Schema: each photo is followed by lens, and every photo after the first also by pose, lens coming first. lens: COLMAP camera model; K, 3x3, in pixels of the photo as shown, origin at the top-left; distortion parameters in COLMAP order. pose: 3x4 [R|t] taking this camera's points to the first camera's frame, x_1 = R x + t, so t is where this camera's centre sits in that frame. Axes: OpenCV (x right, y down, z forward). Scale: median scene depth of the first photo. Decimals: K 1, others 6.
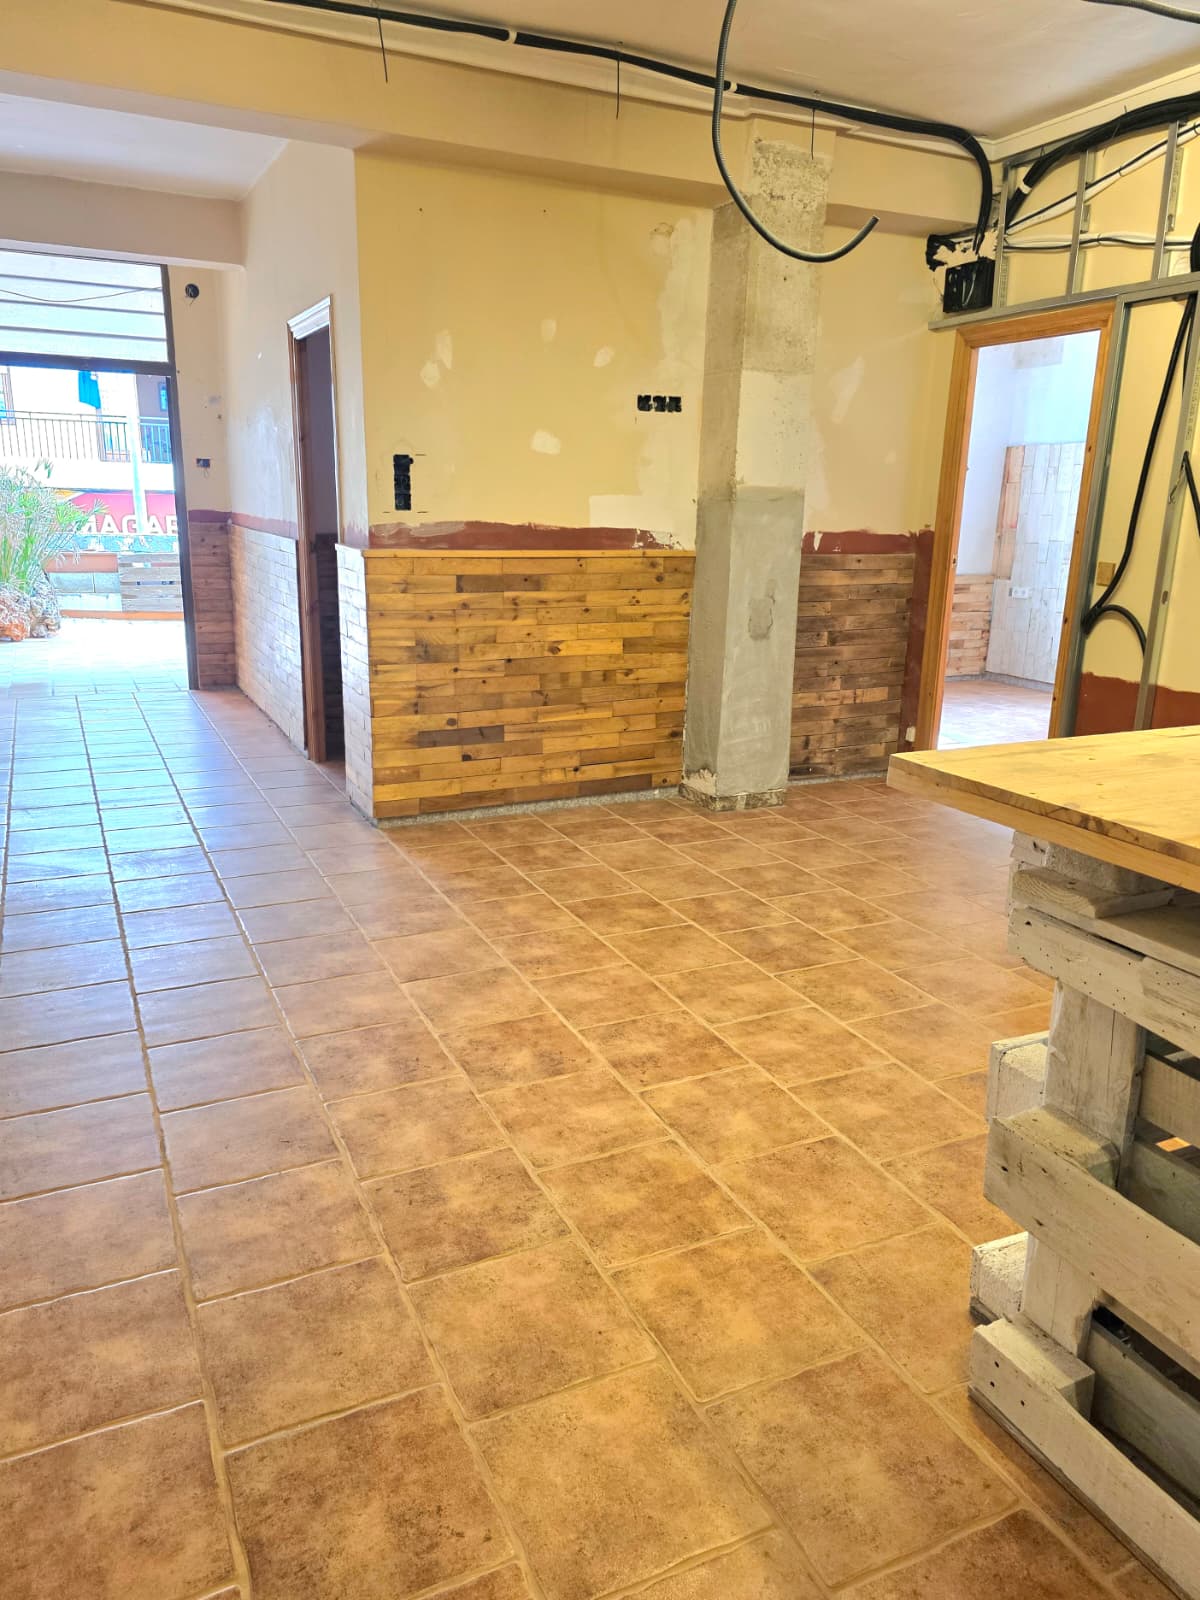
lens RADIAL K [[1138.7, 0, 599.2], [0, 1138.7, 796.6], [0, 0, 1]] dist [0.071597, -0.074580]
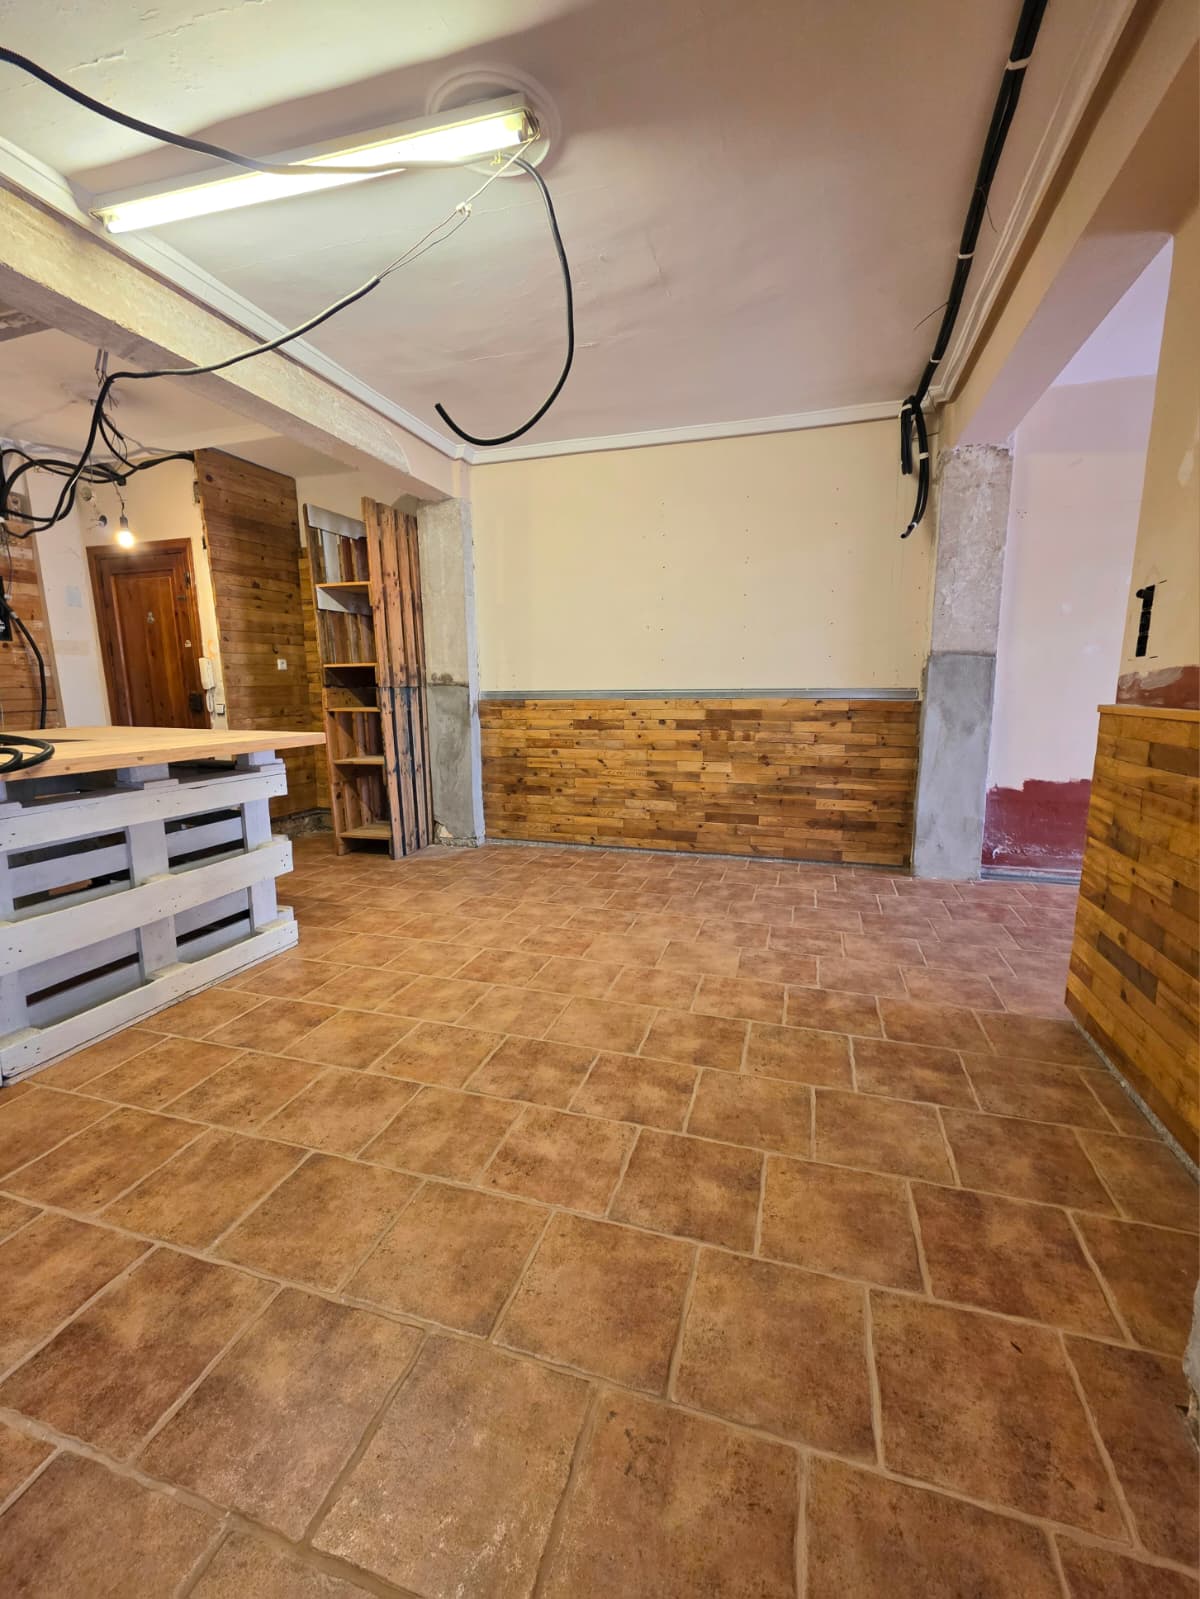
lens RADIAL K [[657.5, 0, 600.0], [0, 657.5, 799.5], [0, 0, 1]] dist [-0.001106, 0.000202]
pose [[-0.681969, 0.108298, -0.723319, 0.410414], [-0.195190, 0.926157, 0.322699, -0.228695], [0.704854, 0.361255, -0.610472, 1.037230]]
